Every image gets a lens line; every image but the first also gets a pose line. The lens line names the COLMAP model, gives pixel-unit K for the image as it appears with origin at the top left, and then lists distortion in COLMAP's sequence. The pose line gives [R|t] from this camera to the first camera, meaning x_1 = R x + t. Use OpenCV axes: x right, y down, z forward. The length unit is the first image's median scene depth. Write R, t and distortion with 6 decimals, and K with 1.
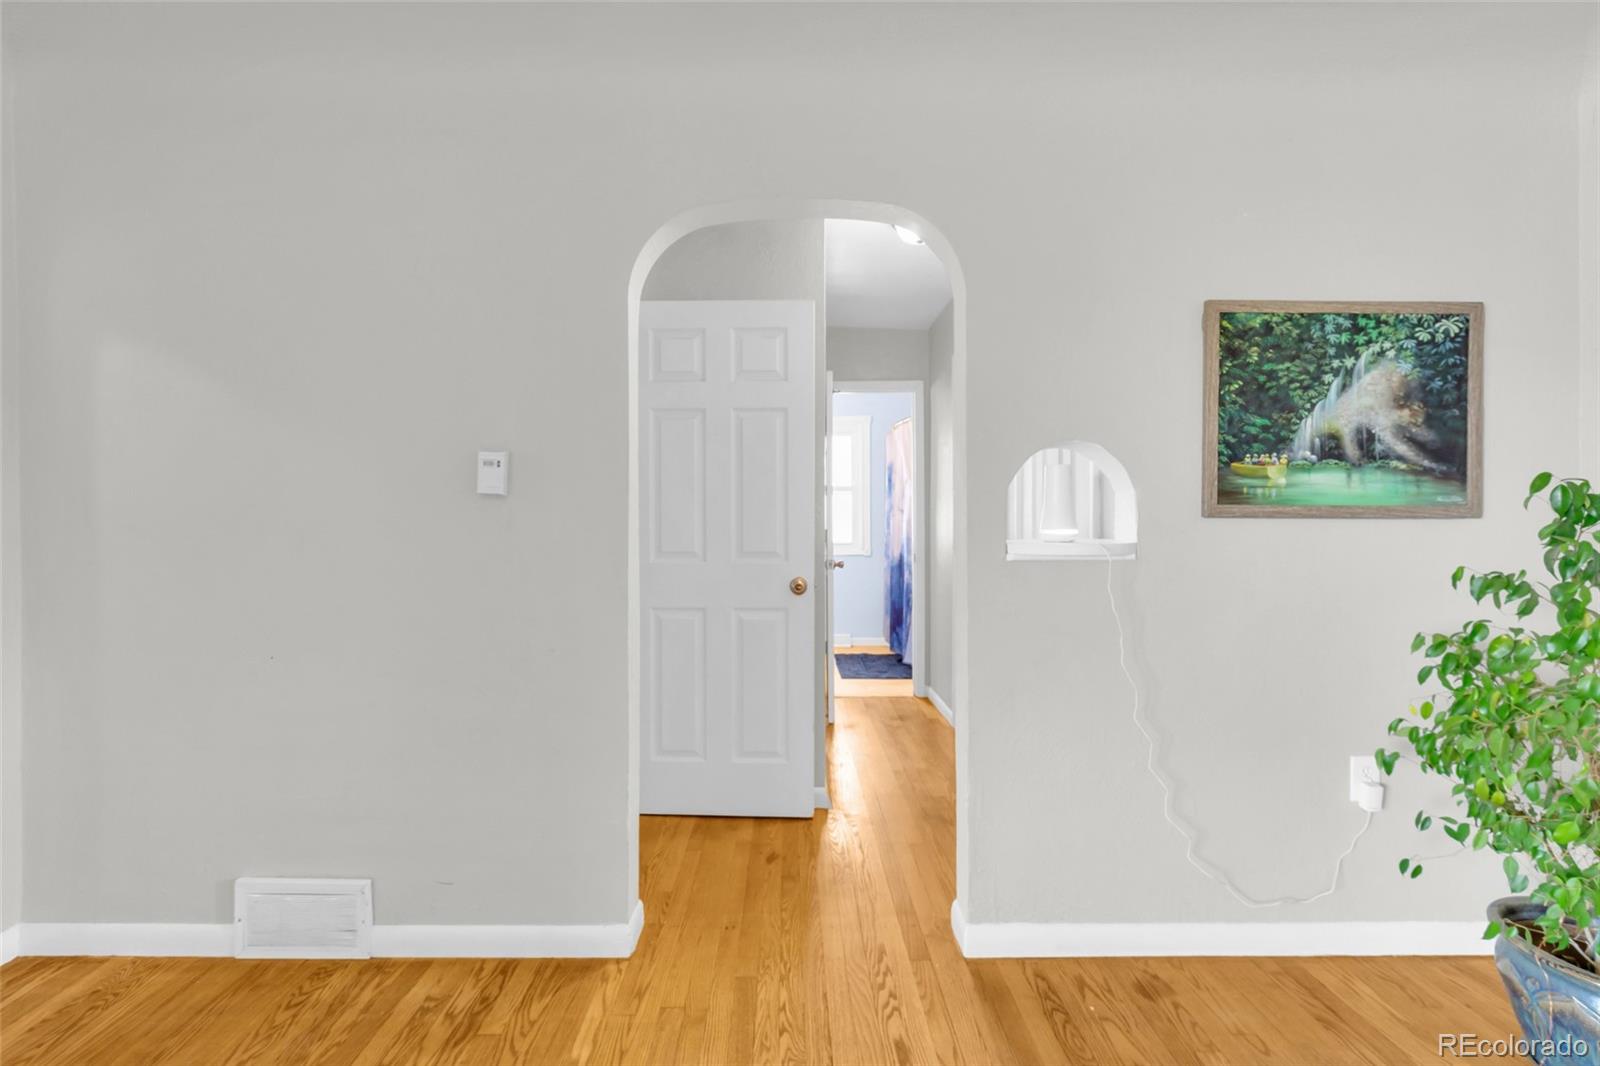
lens RADIAL K [[695.6, 0, 790.4], [0, 695.6, 523.5], [0, 0, 1]] dist [-0.008277, 0.002892]
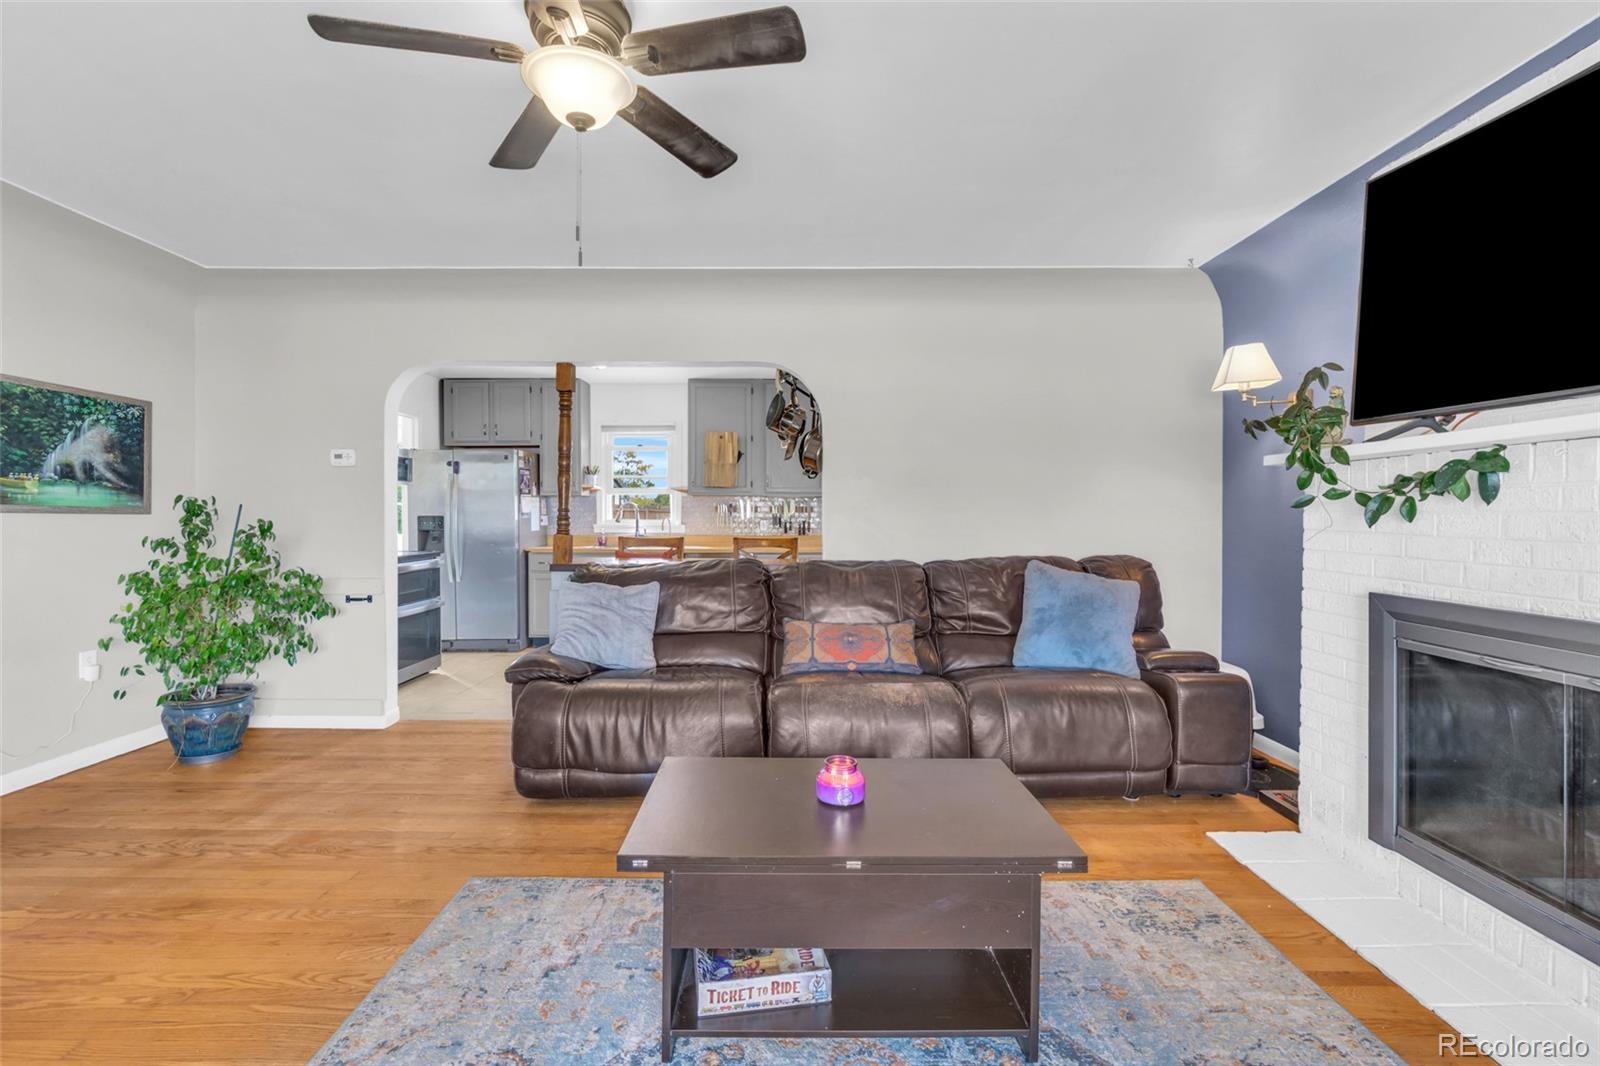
lens RADIAL K [[695.6, 0, 790.7], [0, 695.6, 519.5], [0, 0, 1]] dist [-0.008277, 0.002892]
pose [[0.013553, -0.001361, 0.999907, -0.893820], [0.002570, 0.999996, 0.001326, 0.009257], [-0.999905, 0.002552, 0.013557, -0.798359]]
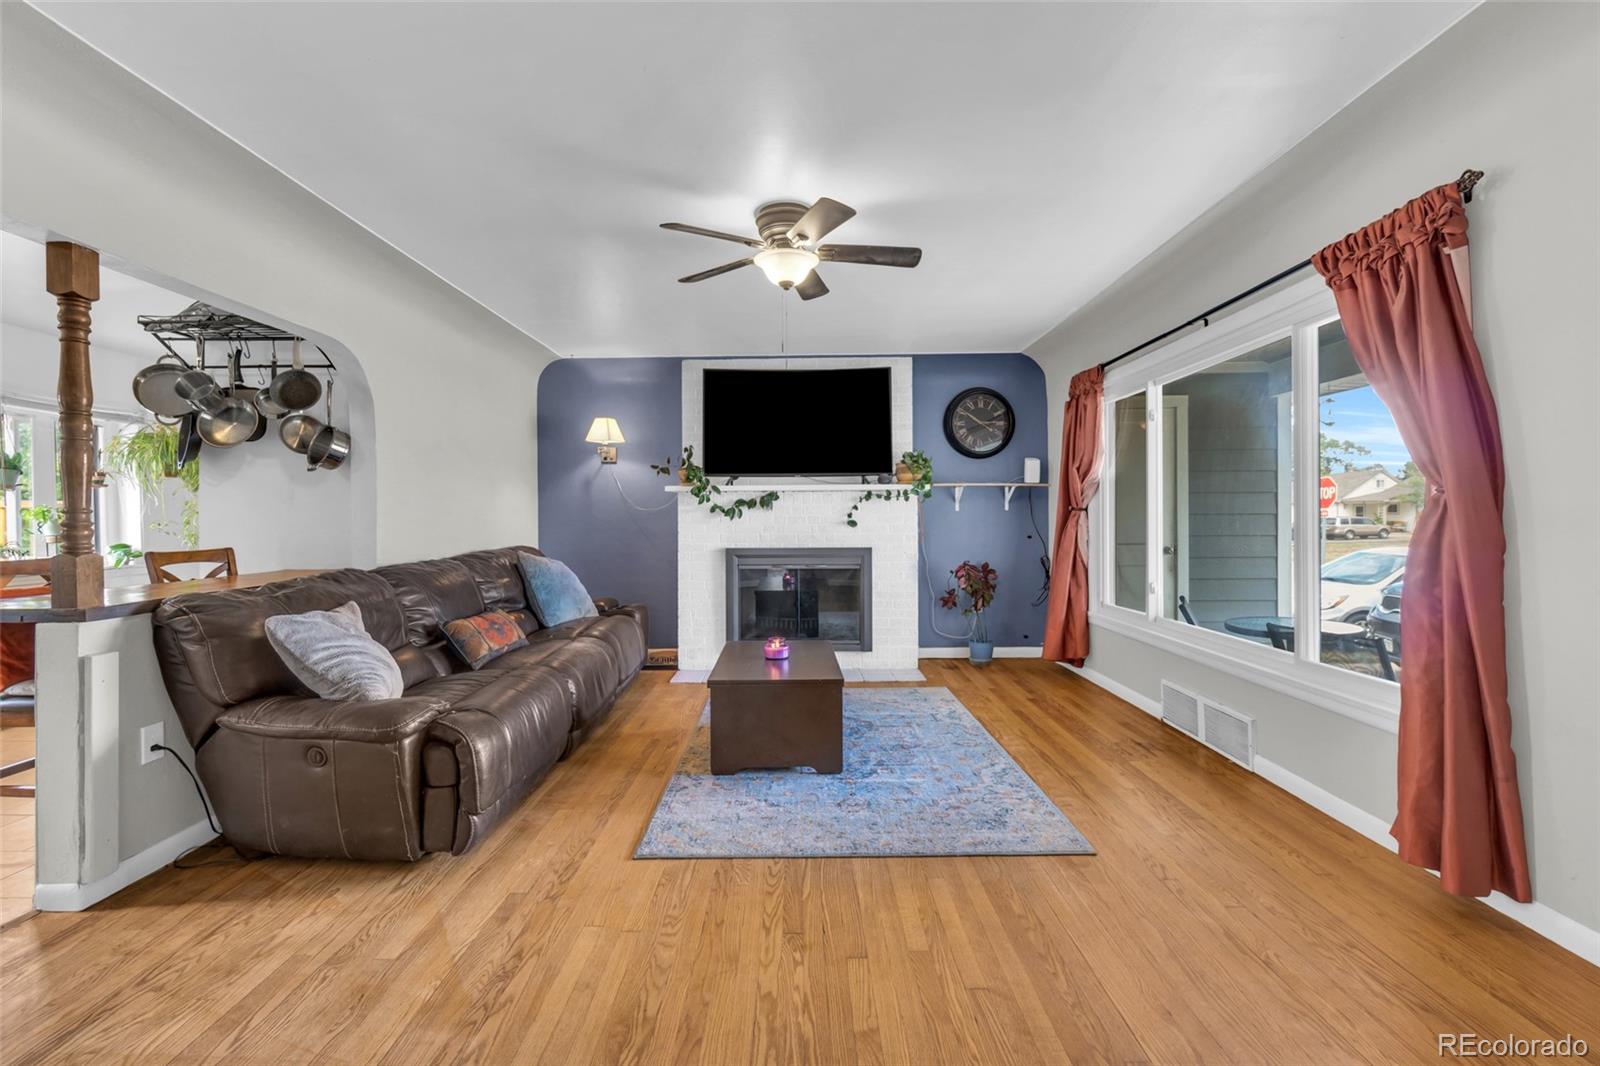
lens RADIAL K [[695.6, 0, 793.8], [0, 695.6, 526.7], [0, 0, 1]] dist [-0.008277, 0.002892]
pose [[-0.999813, 0.009031, 0.017071, -0.015695], [0.009368, 0.999761, 0.019741, -0.003398], [-0.016889, 0.019897, -0.999659, 1.056072]]
